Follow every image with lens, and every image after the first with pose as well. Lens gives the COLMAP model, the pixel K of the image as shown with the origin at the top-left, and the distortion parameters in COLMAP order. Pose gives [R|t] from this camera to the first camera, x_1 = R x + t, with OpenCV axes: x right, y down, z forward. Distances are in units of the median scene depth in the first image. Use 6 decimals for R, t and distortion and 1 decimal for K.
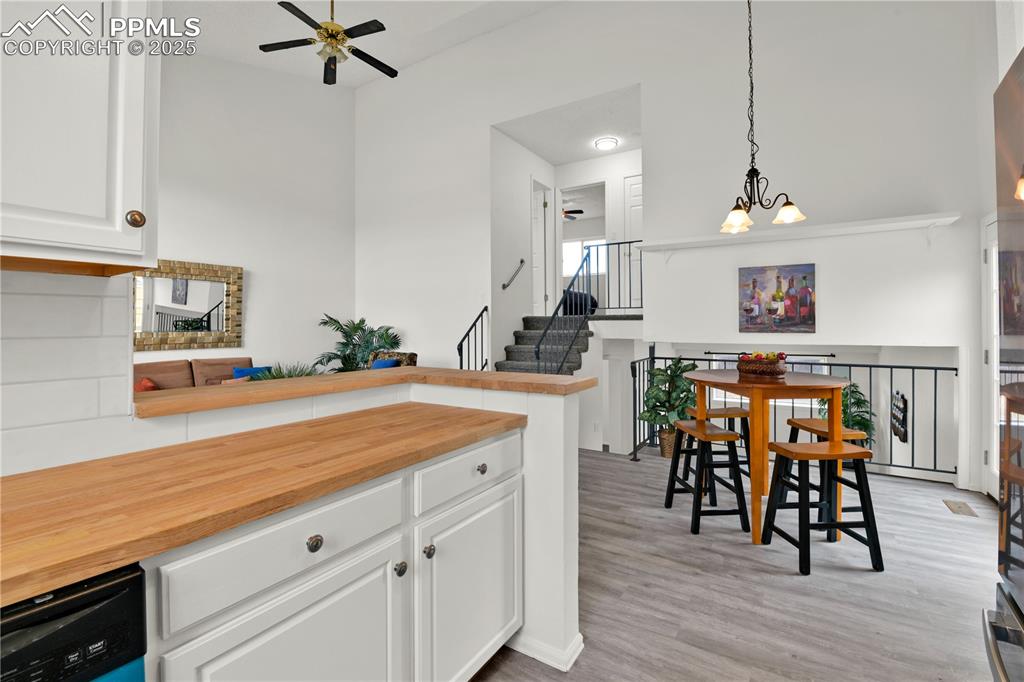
lens RADIAL K [[458.0, 0, 513.8], [0, 458.0, 322.0], [0, 0, 1]] dist [-0.010825, -0.000279]
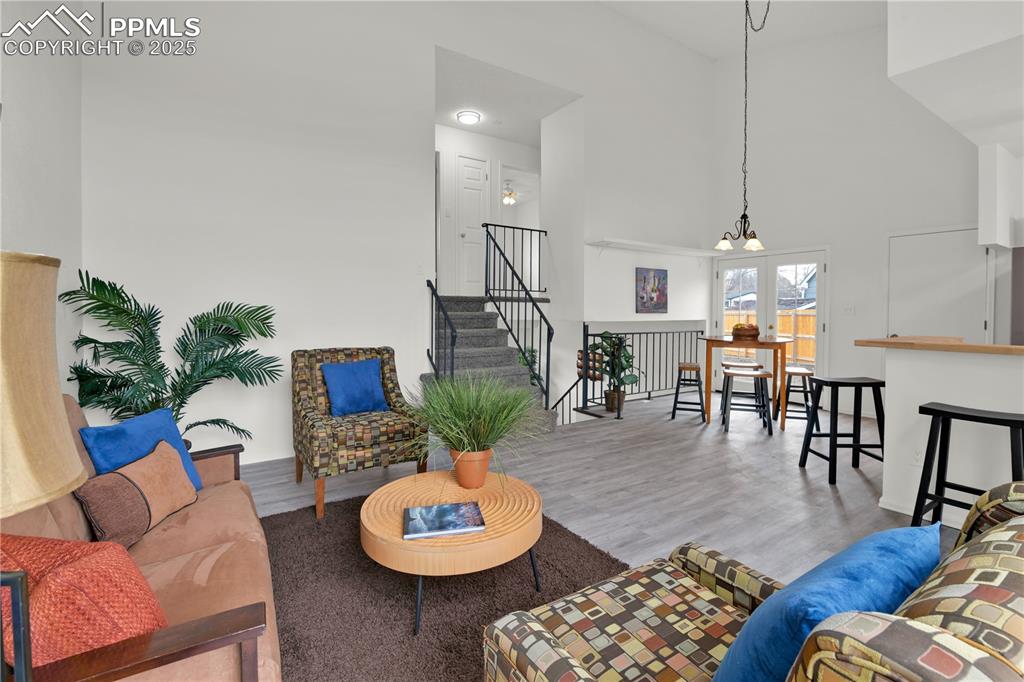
lens RADIAL K [[458.0, 0, 513.8], [0, 458.0, 322.0], [0, 0, 1]] dist [-0.010825, -0.000279]
pose [[0.414564, -0.020748, 0.909784, -0.963923], [-0.012788, 0.999509, 0.028621, 0.015174], [-0.909930, -0.023499, 0.414095, 0.760066]]
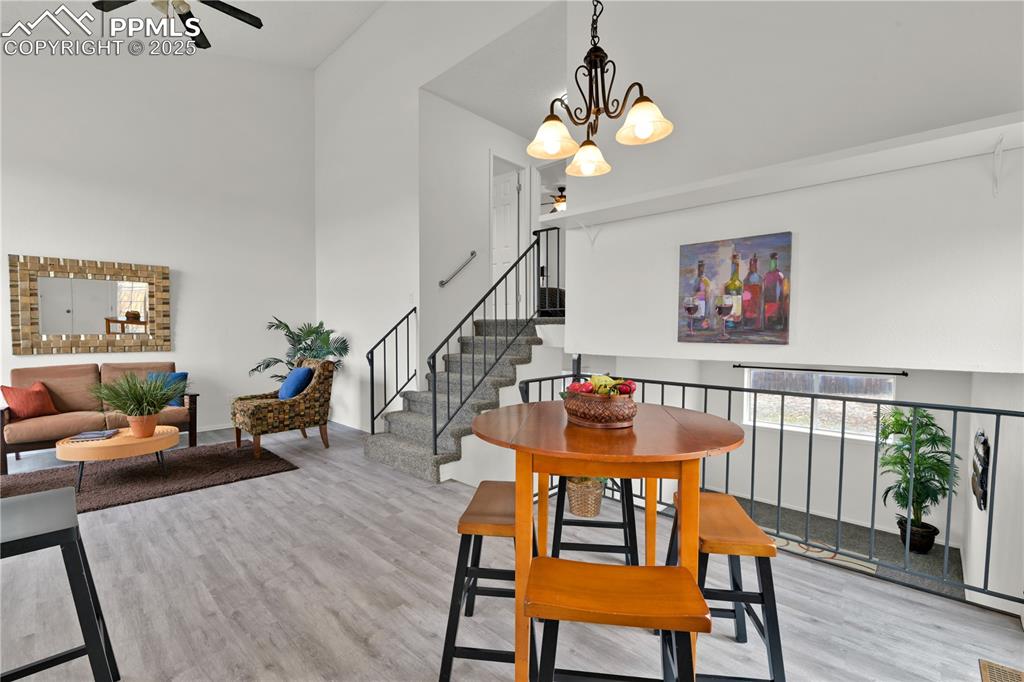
lens RADIAL K [[446.1, 0, 514.1], [0, 446.1, 348.4], [0, 0, 1]] dist [-0.013100, -0.000499]
pose [[0.981646, 0.014488, -0.190159, 0.380972], [-0.005549, 0.998858, 0.047458, 0.002255], [0.190630, -0.045532, 0.980606, 0.310646]]
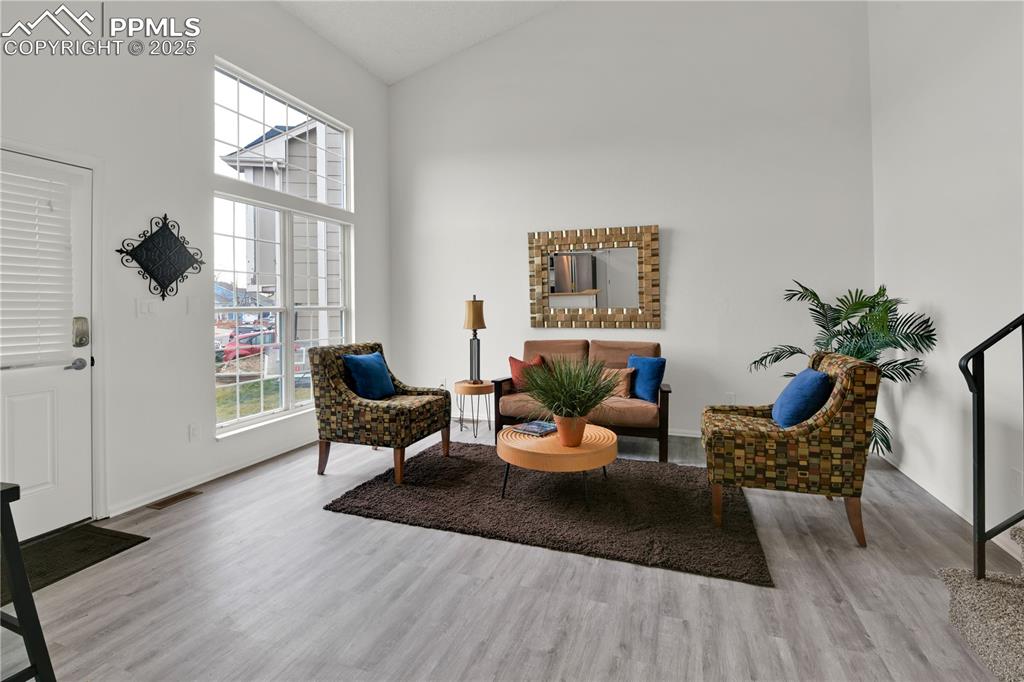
lens RADIAL K [[468.5, 0, 513.5], [0, 468.5, 300.3], [0, 0, 1]] dist [-0.012547, -0.000499]
pose [[0.225184, -0.008904, -0.974276, 0.155929], [0.011434, 0.999914, -0.006496, 0.012405], [0.974249, -0.009677, 0.225266, 0.784149]]
